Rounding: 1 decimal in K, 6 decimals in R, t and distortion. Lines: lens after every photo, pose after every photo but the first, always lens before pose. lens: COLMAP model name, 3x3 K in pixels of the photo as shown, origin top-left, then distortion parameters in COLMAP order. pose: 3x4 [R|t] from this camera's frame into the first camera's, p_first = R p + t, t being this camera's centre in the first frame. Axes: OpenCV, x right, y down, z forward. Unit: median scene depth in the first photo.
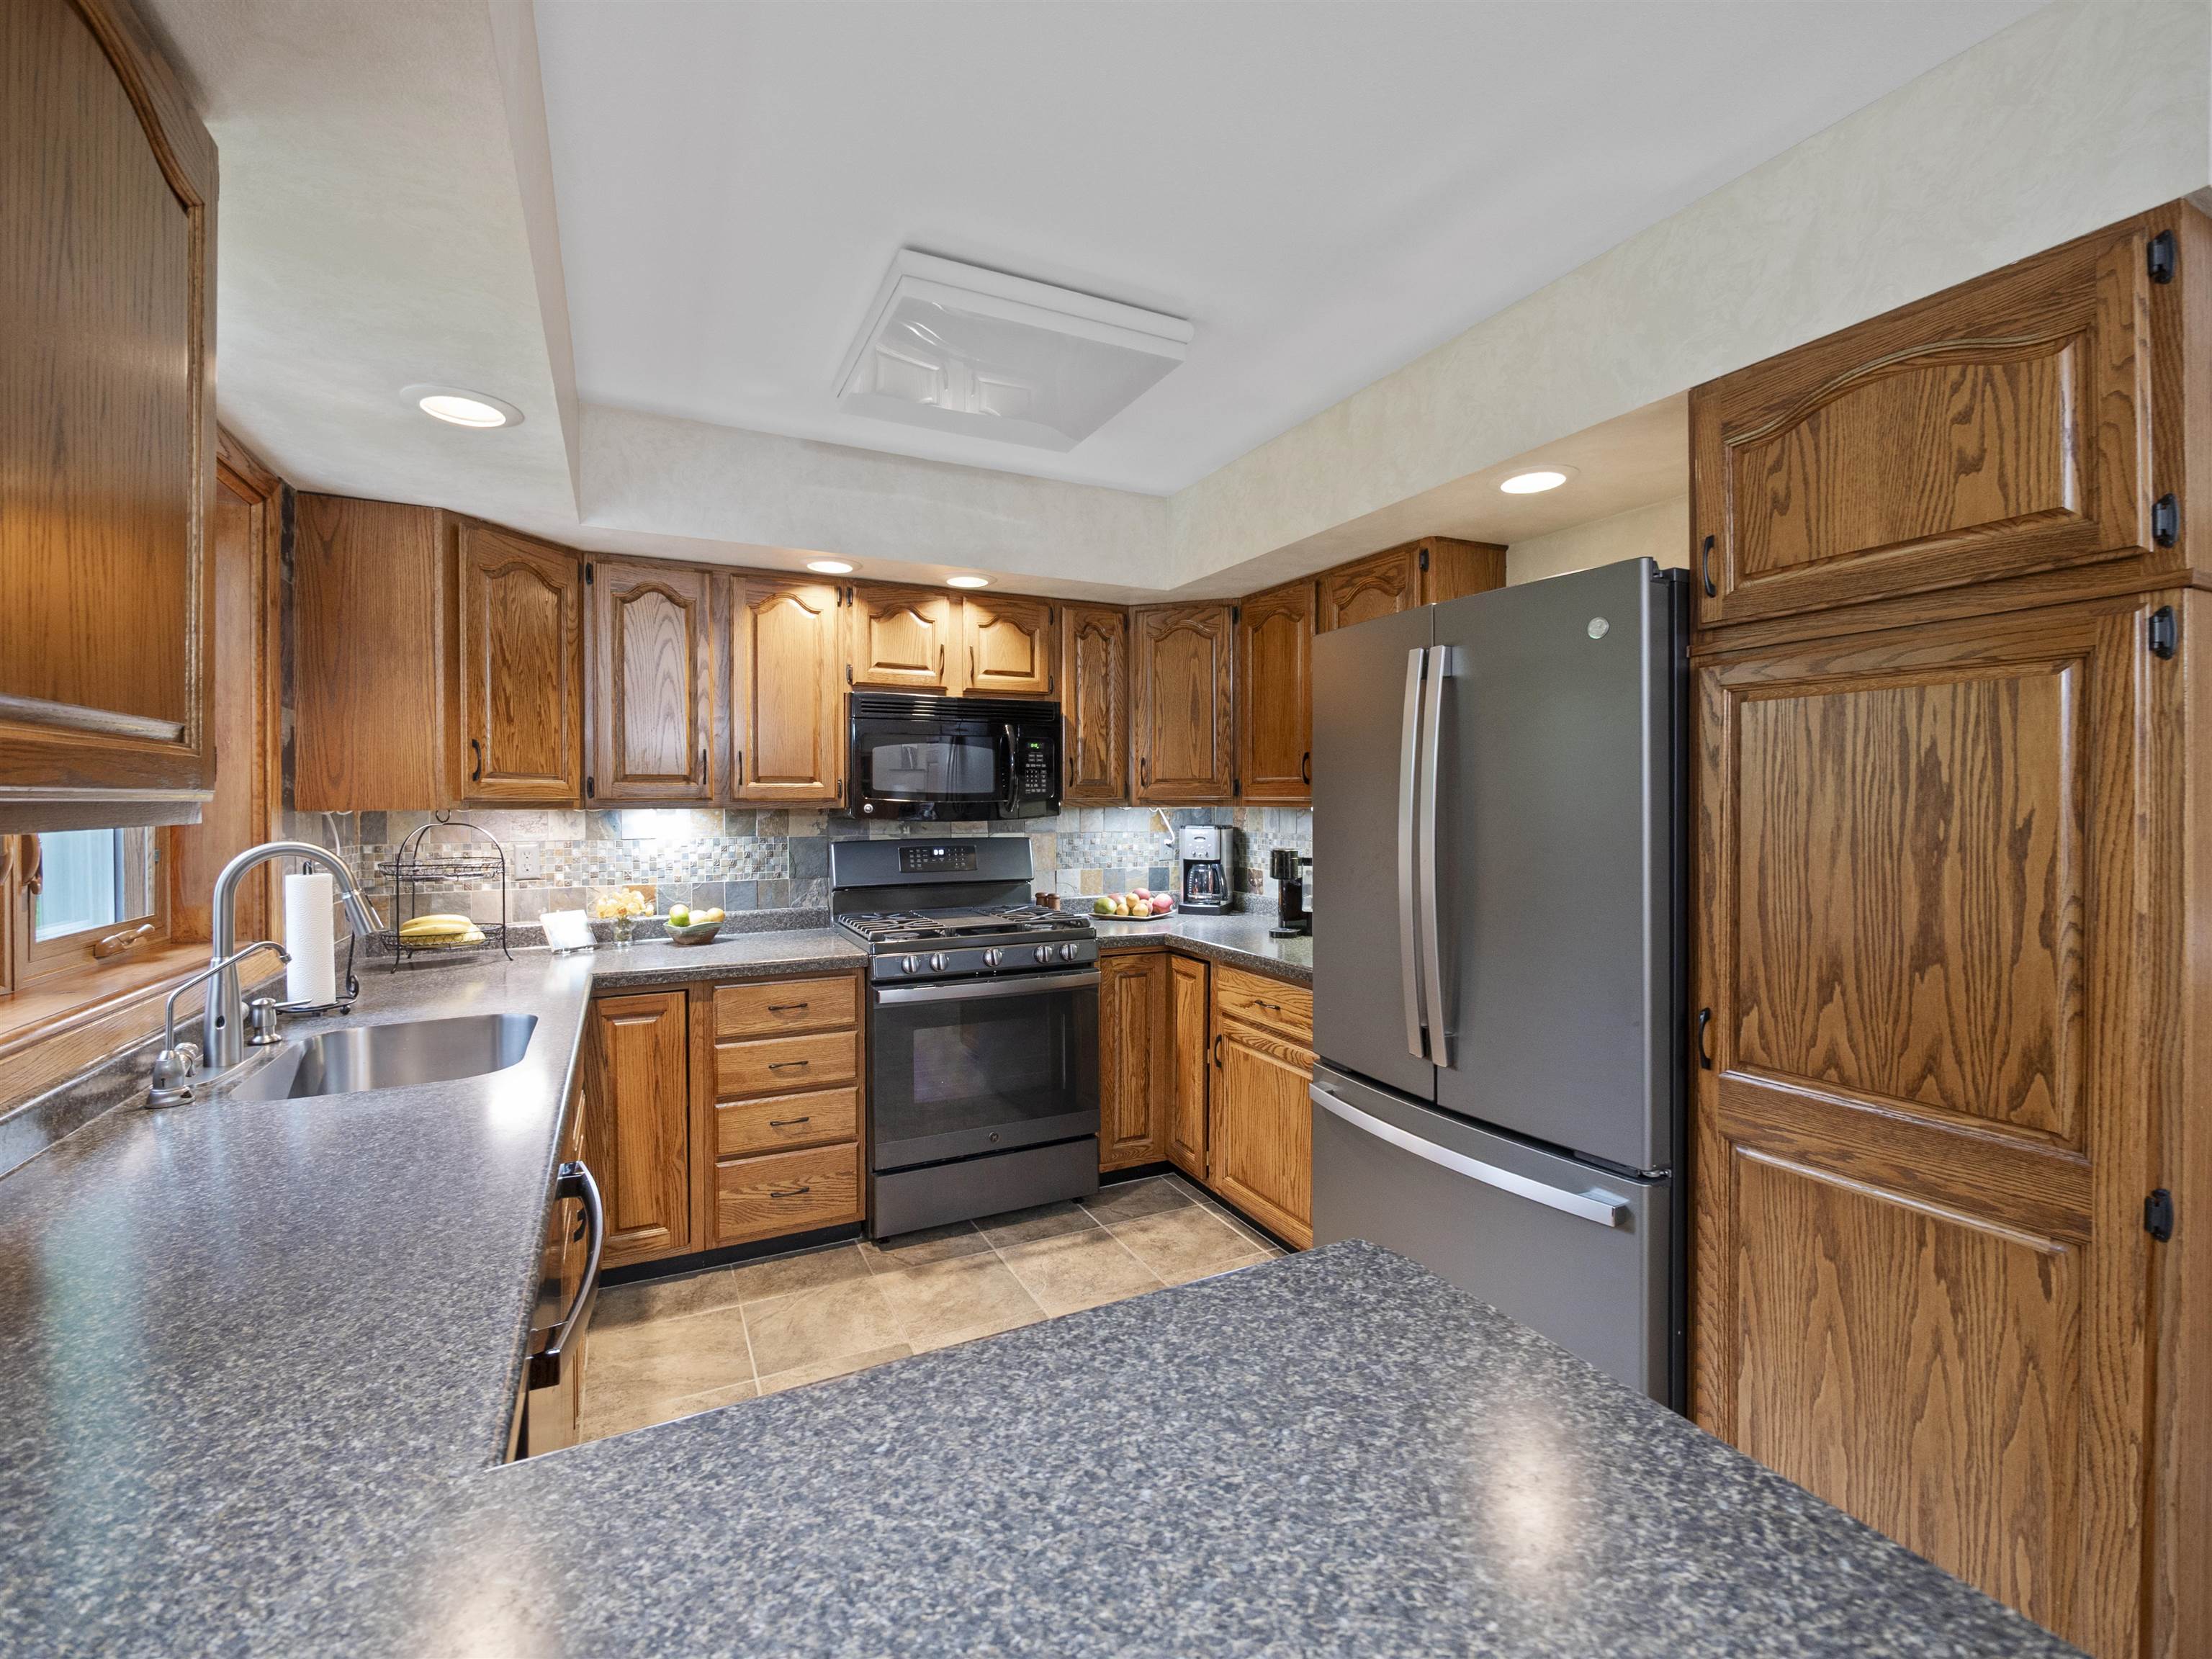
lens RADIAL K [[953.3, 0, 1095.6], [0, 953.3, 811.6], [0, 0, 1]] dist [-0.004369, -0.000273]
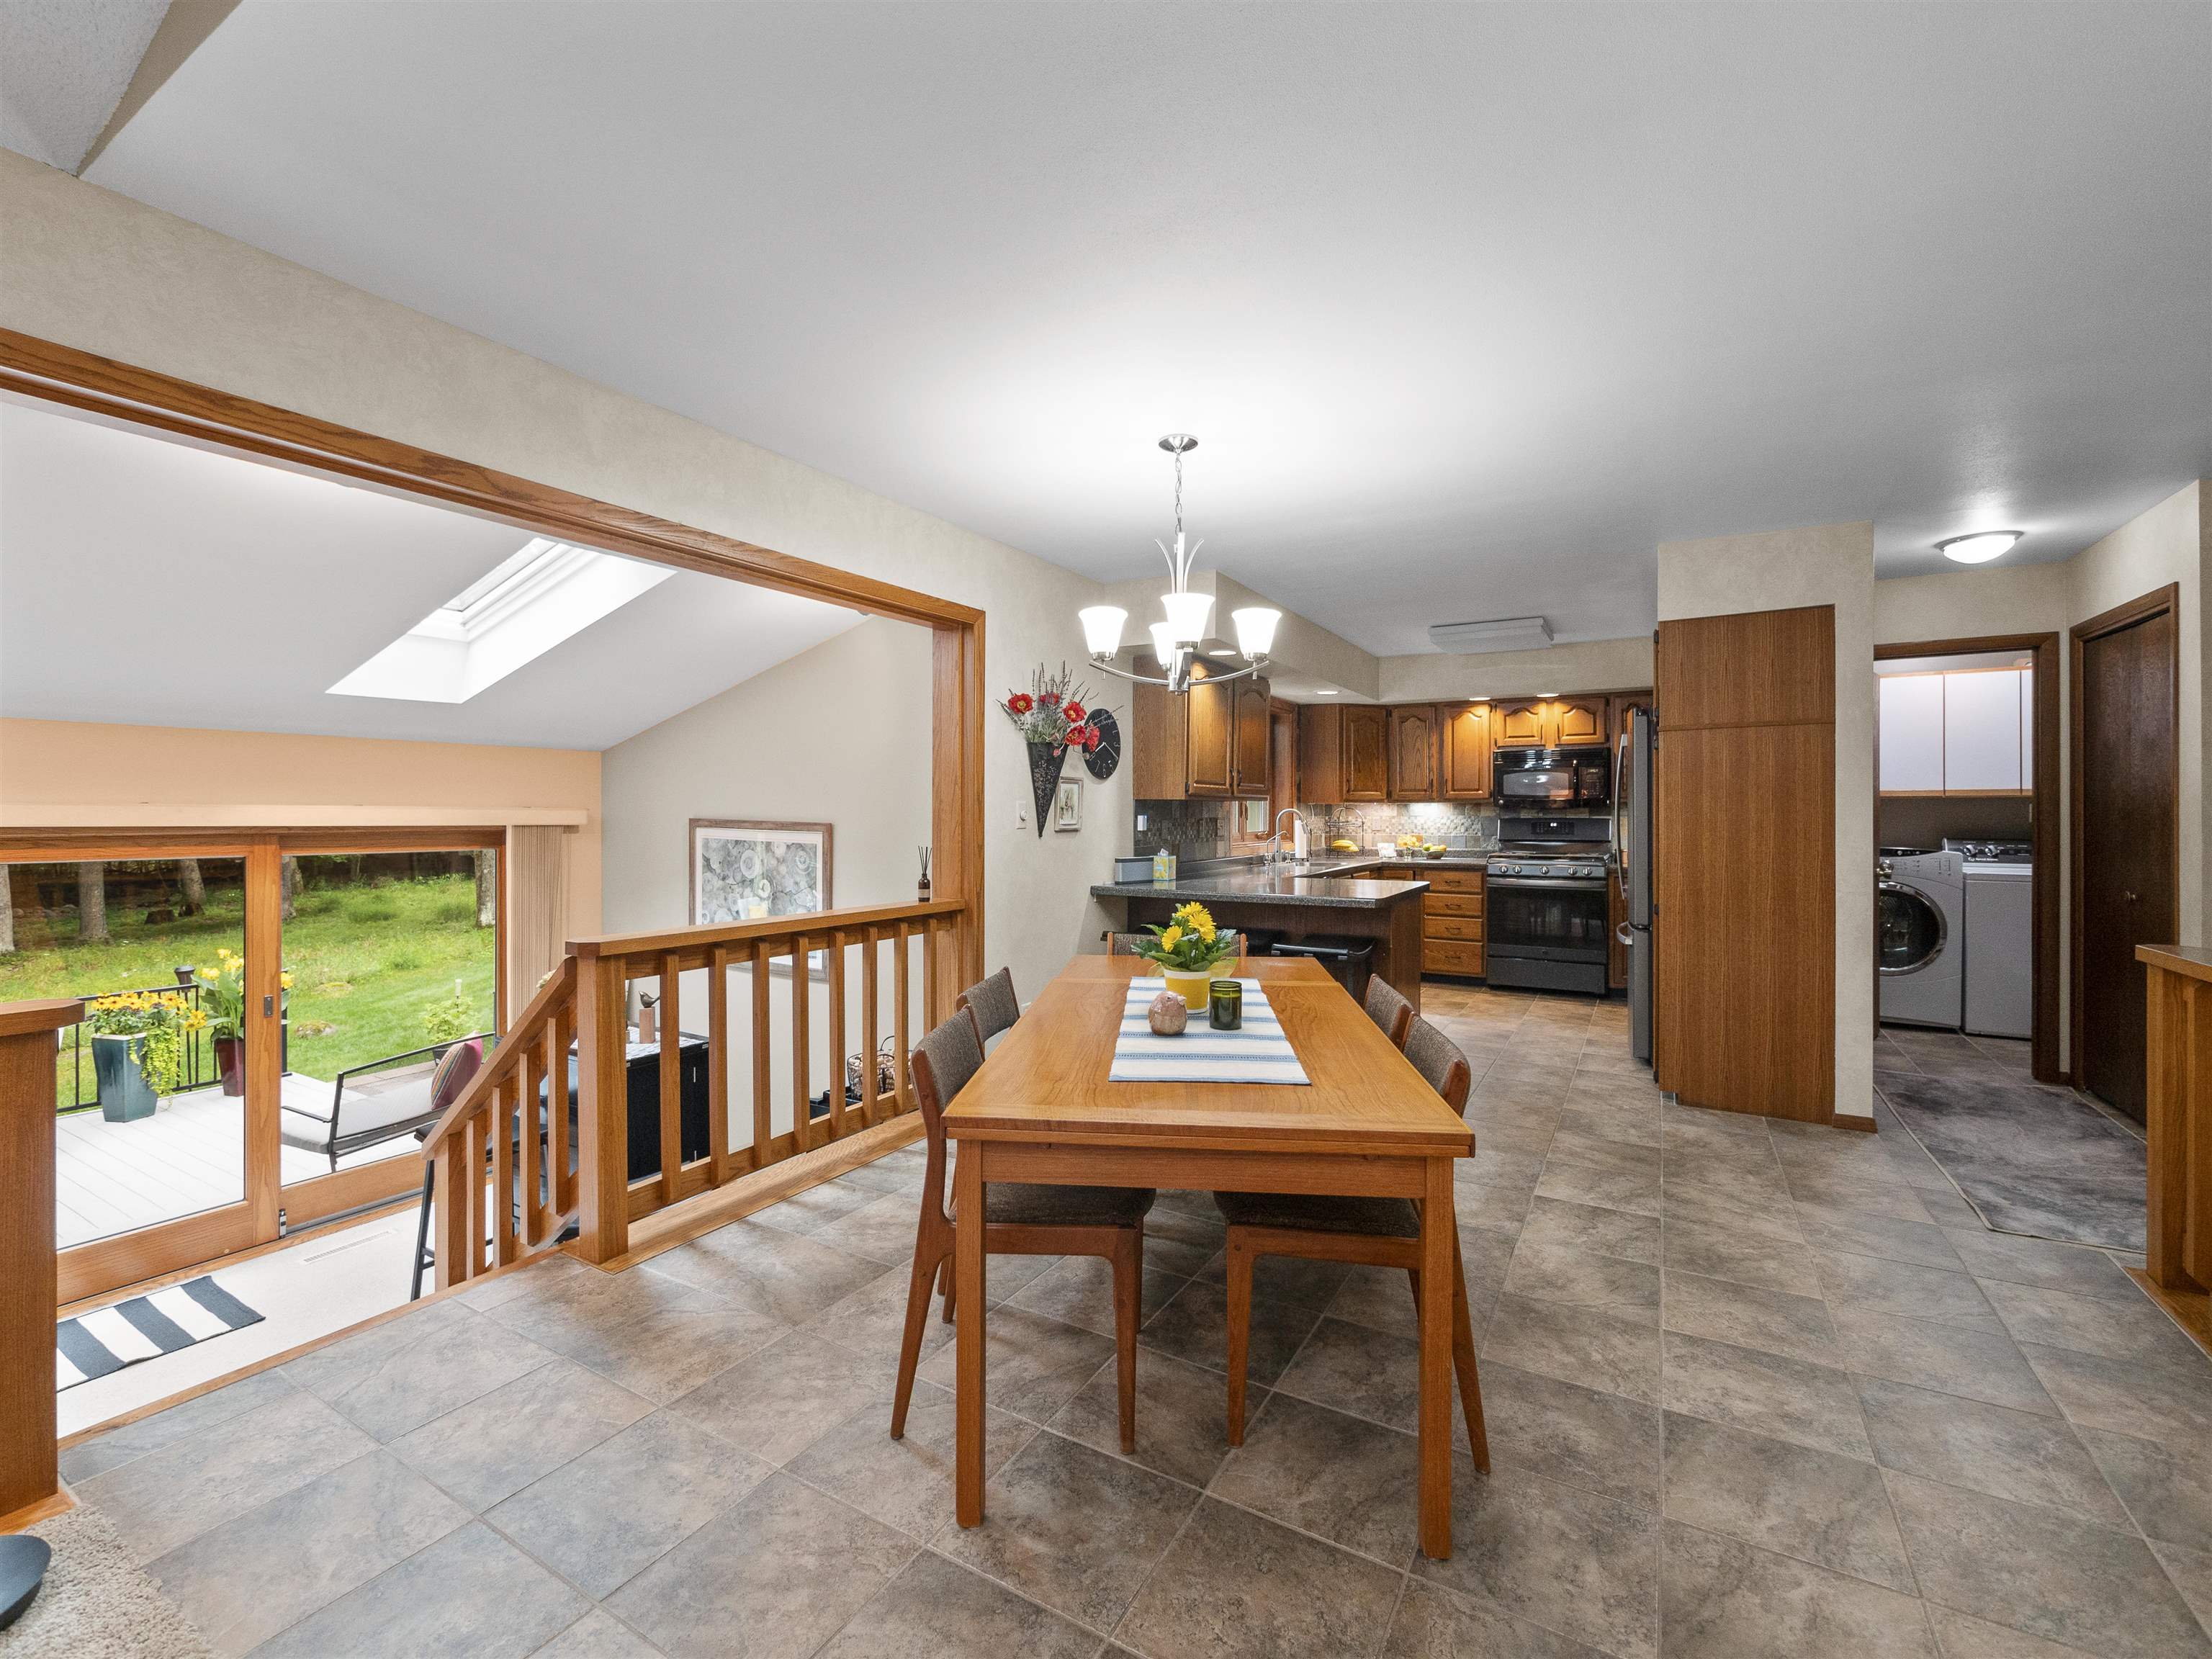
lens RADIAL K [[953.3, 0, 1095.6], [0, 953.3, 811.6], [0, 0, 1]] dist [-0.004369, -0.000273]
pose [[0.549425, -0.000562, -0.835543, 1.149214], [-0.008291, 0.999947, -0.006124, 0.041500], [0.835502, 0.010292, 0.549391, -1.061390]]
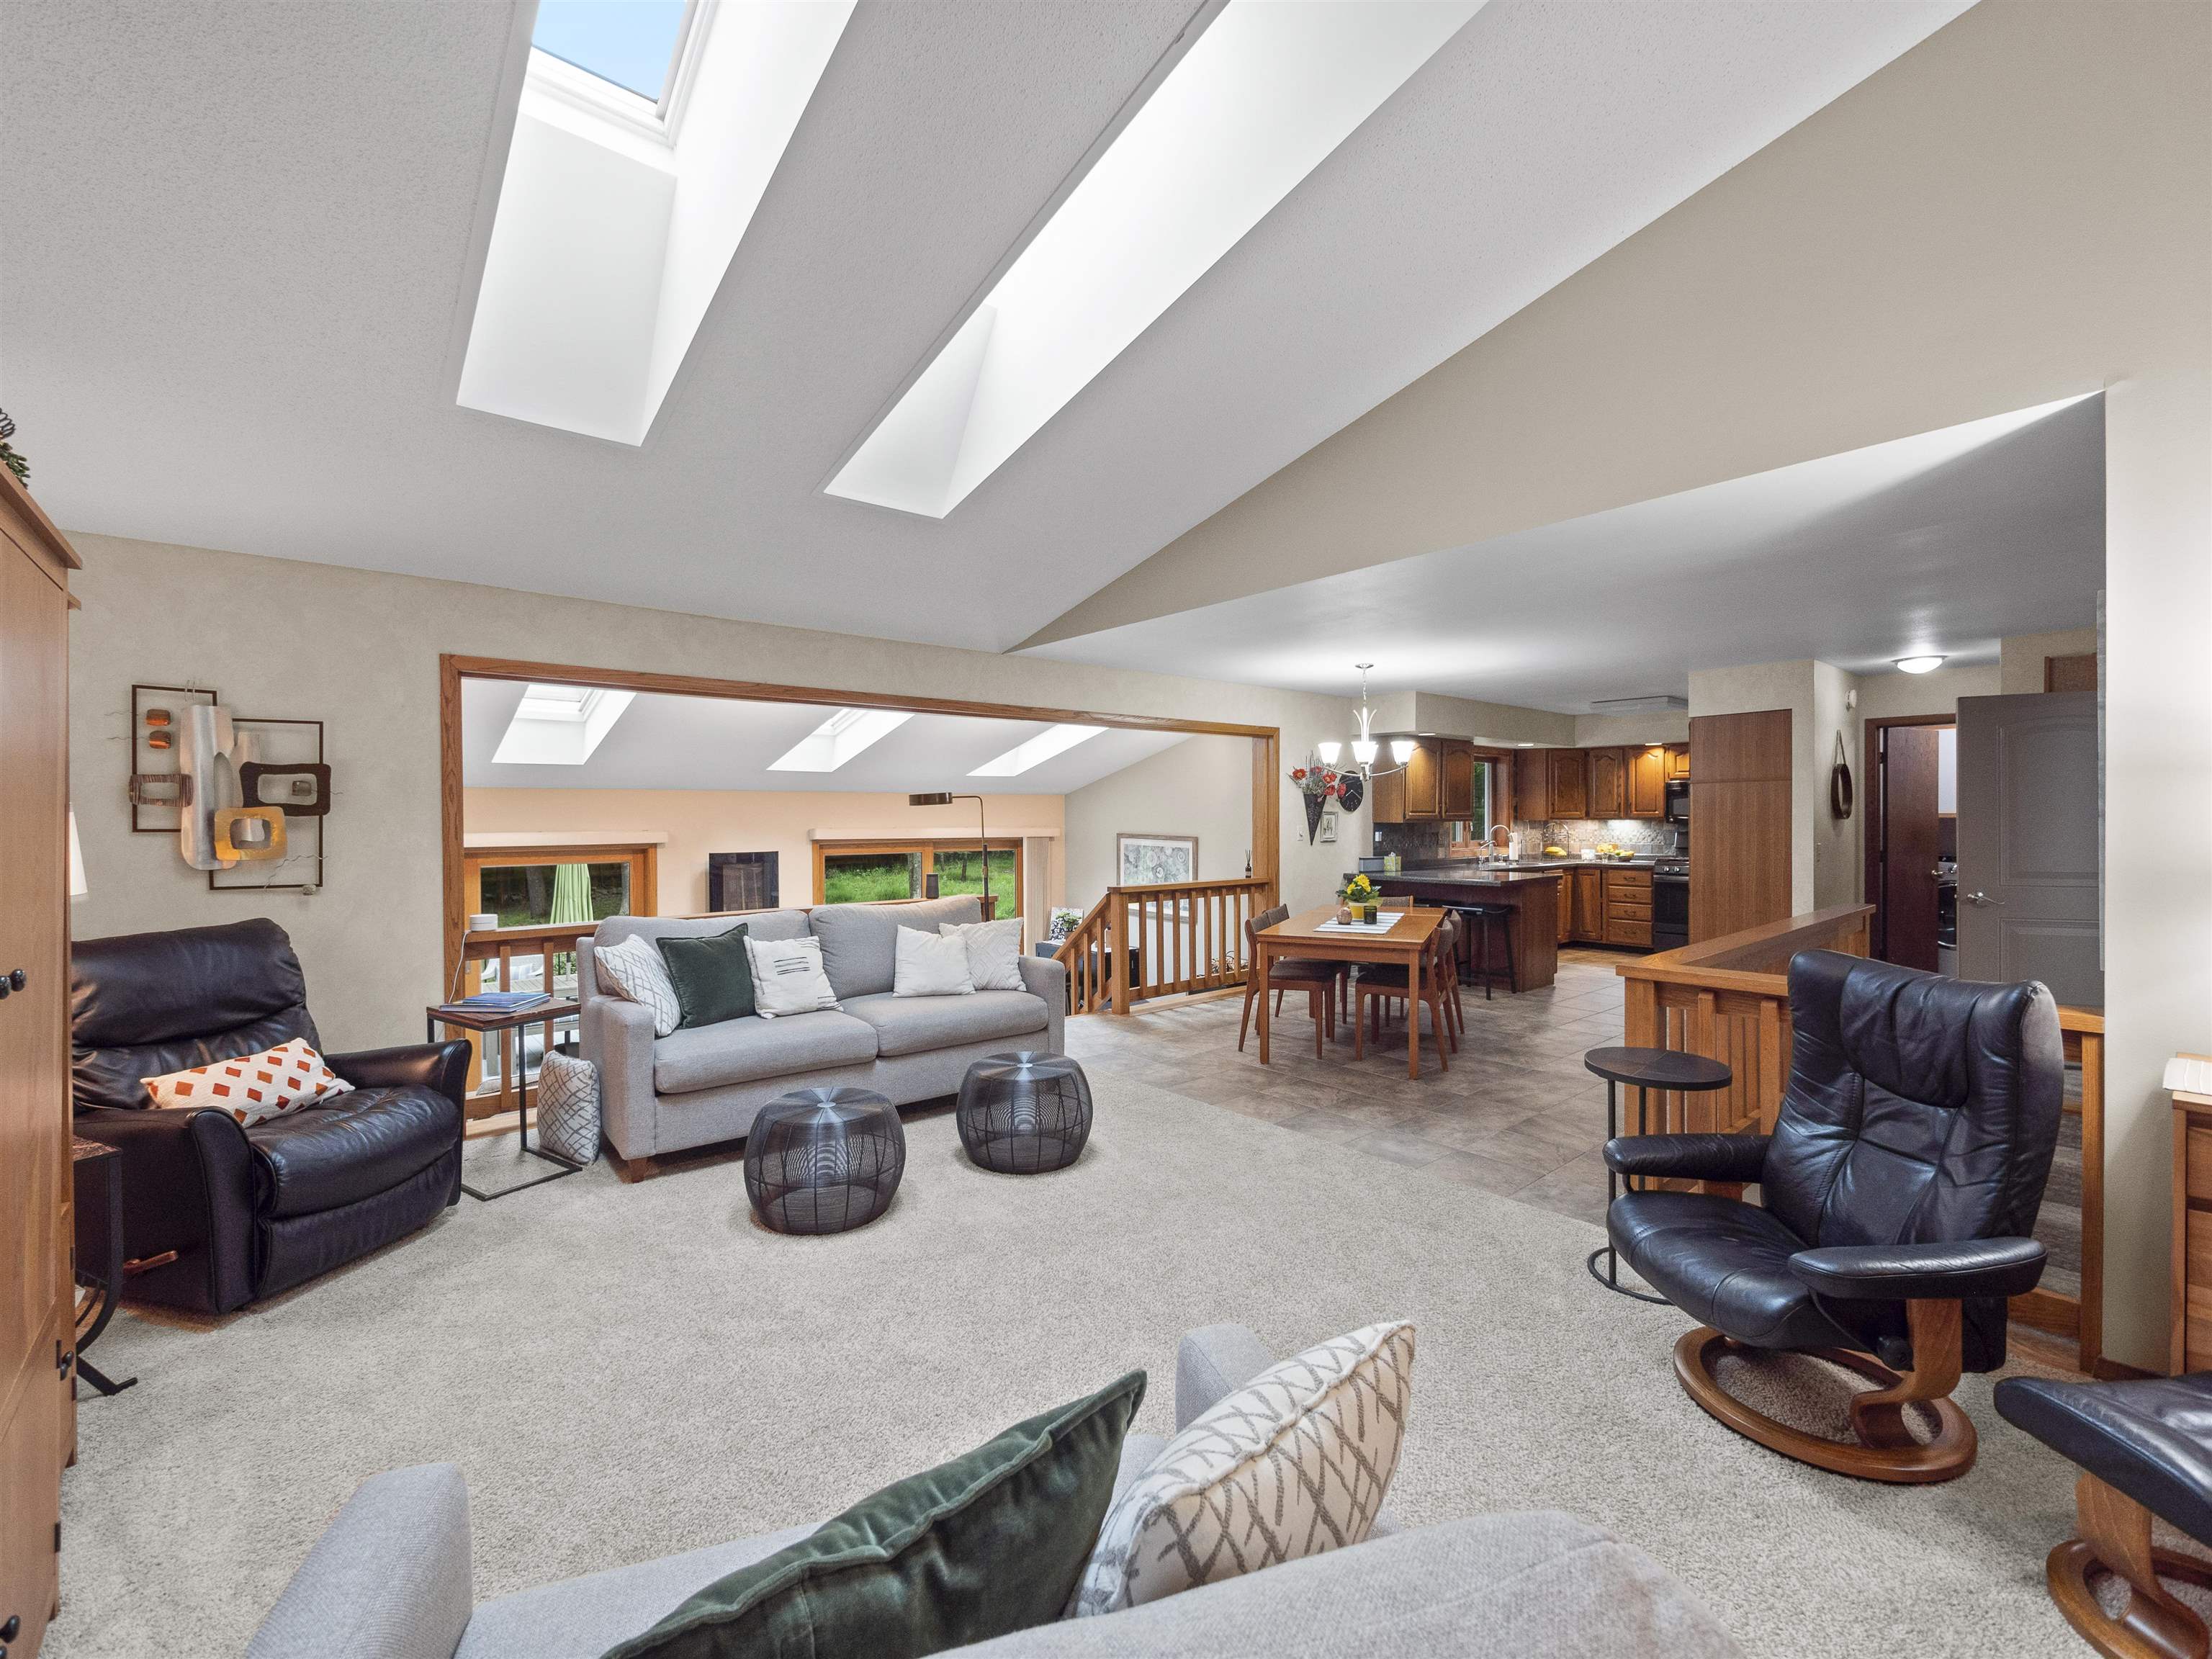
lens RADIAL K [[938.3, 0, 1106.0], [0, 938.3, 829.5], [0, 0, 1]] dist [-0.002873, -0.000109]
pose [[0.254386, 0.013047, -0.967015, 2.268729], [-0.004947, 0.999913, 0.012189, -0.000609], [0.967090, 0.001684, 0.254428, -1.550704]]
